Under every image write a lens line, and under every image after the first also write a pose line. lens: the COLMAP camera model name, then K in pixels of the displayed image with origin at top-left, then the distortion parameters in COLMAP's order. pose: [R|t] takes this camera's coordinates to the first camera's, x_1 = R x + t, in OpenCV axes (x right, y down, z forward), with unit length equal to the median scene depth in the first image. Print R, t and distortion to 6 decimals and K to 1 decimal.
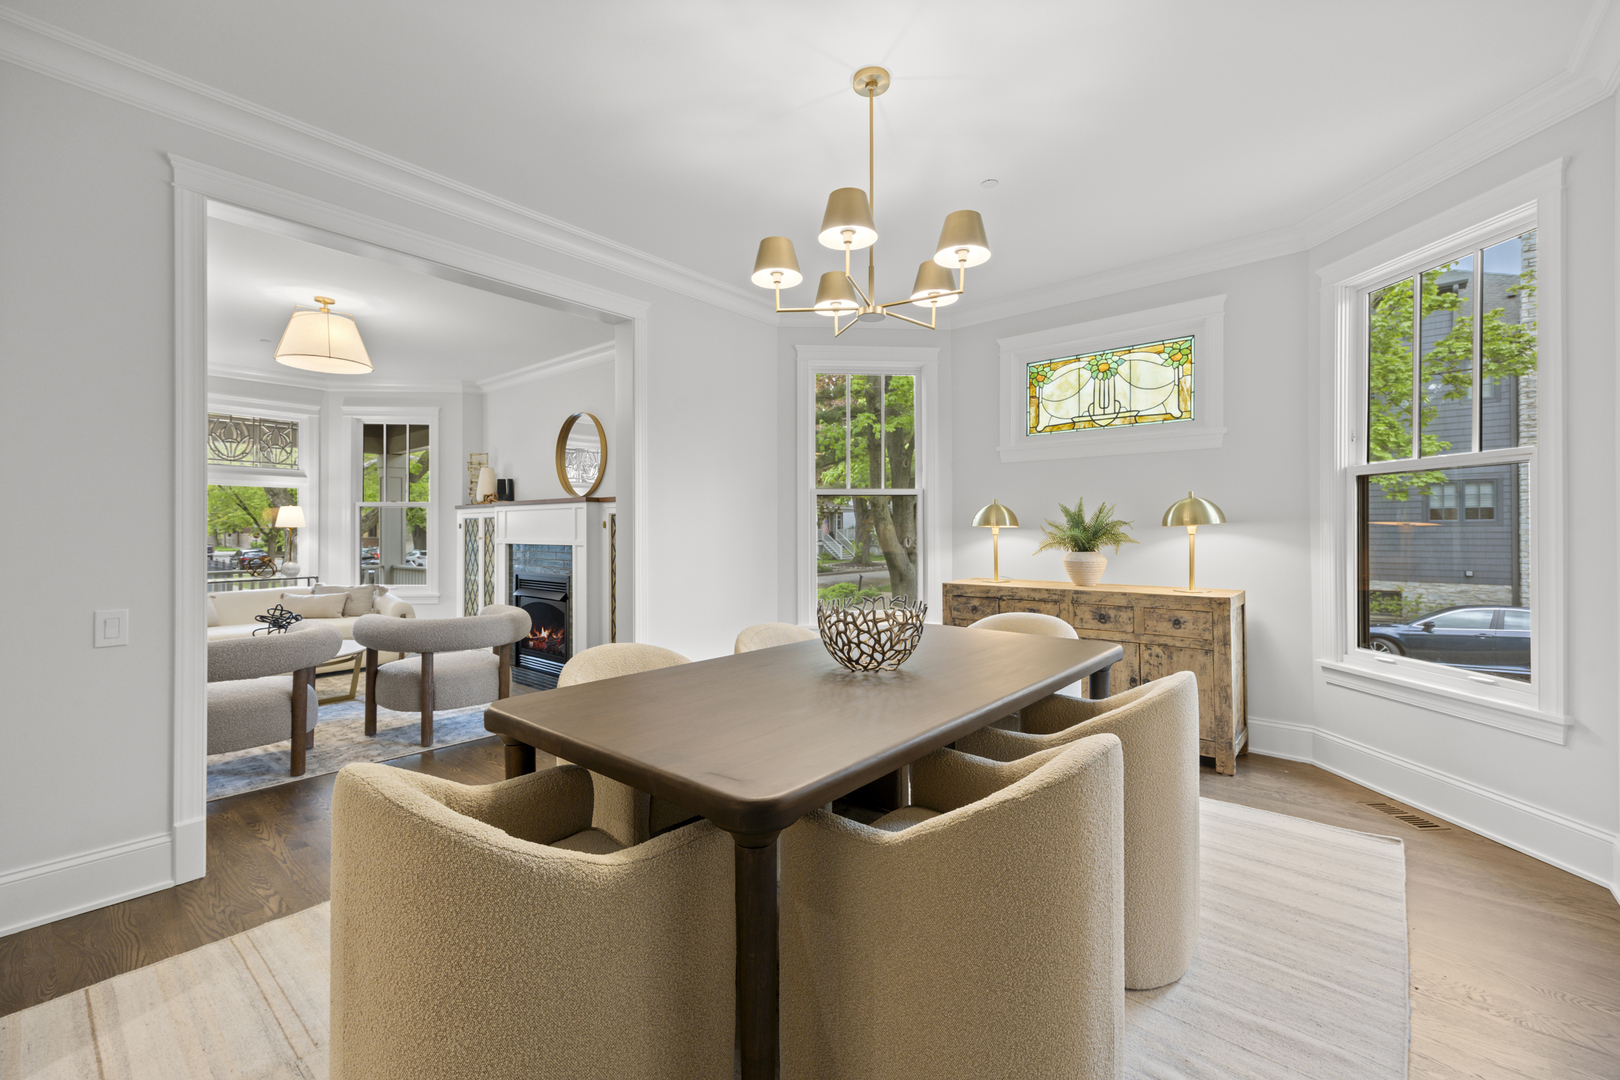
lens RADIAL K [[669.7, 0, 801.4], [0, 669.7, 529.4], [0, 0, 1]] dist [0.002067, 0.000131]
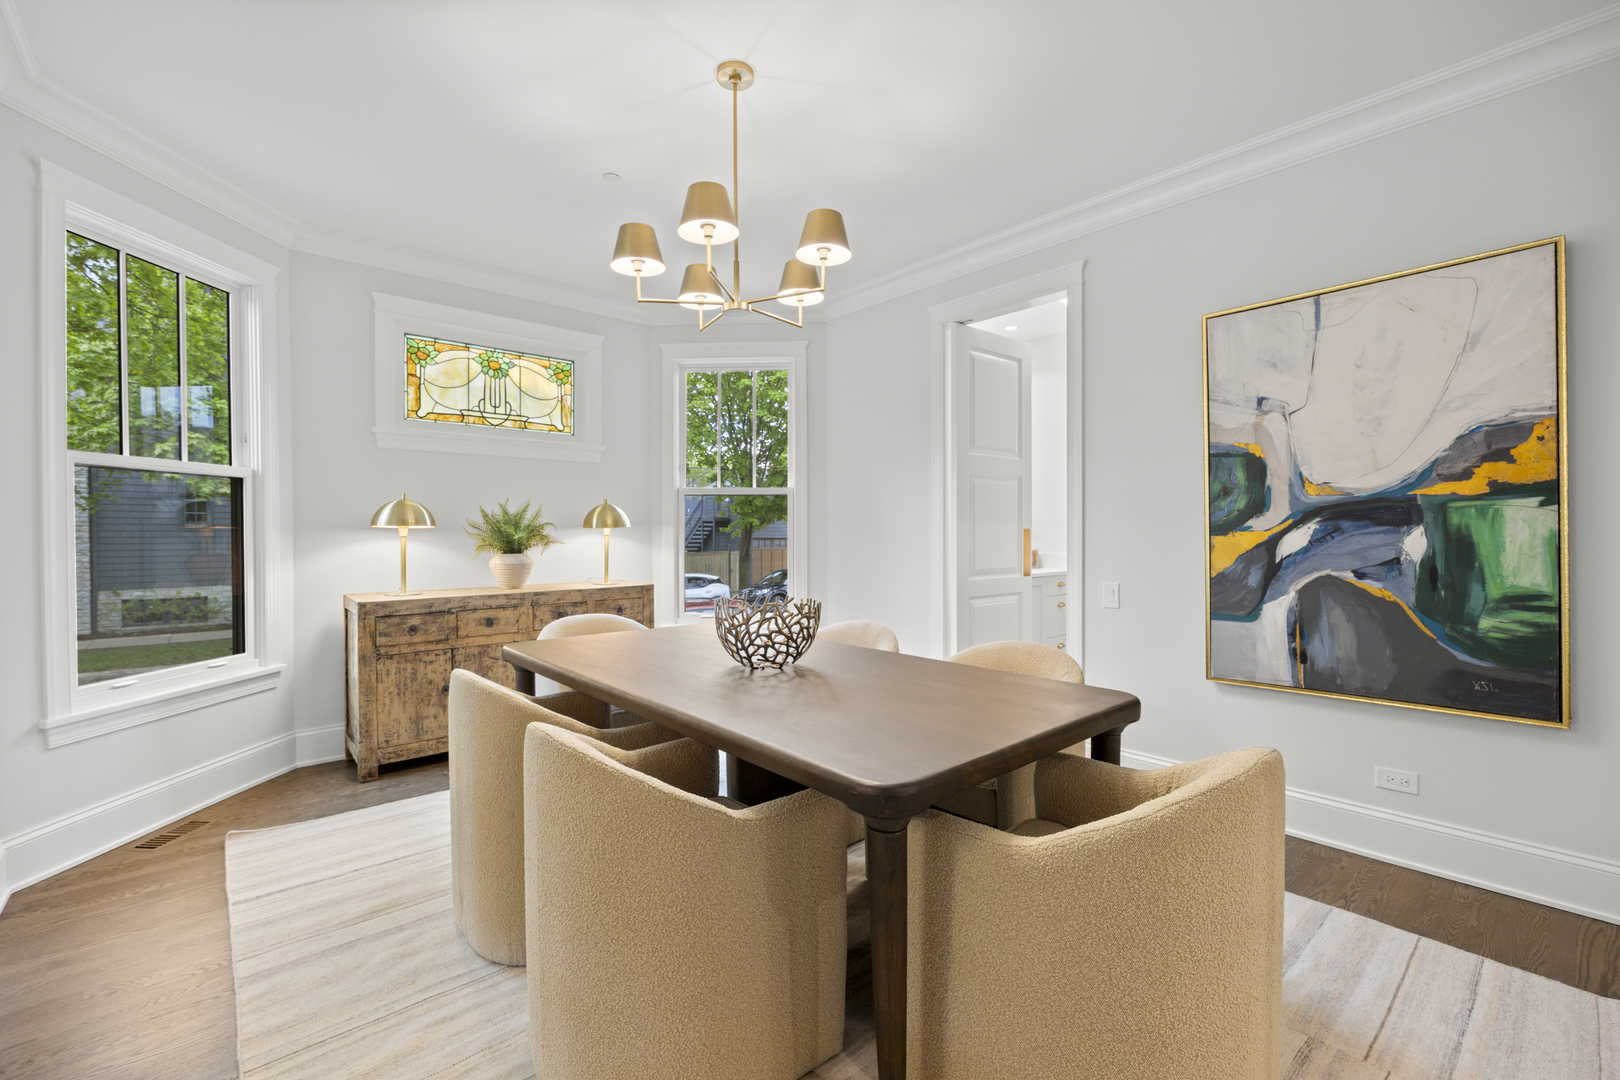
lens RADIAL K [[682.8, 0, 803.6], [0, 682.8, 537.0], [0, 0, 1]] dist [-0.002510, -0.000058]
pose [[0.149911, -0.007067, 0.988674, -0.496855], [-0.003626, 0.999964, 0.007698, -0.000306], [-0.988693, -0.004739, 0.149880, 0.427015]]
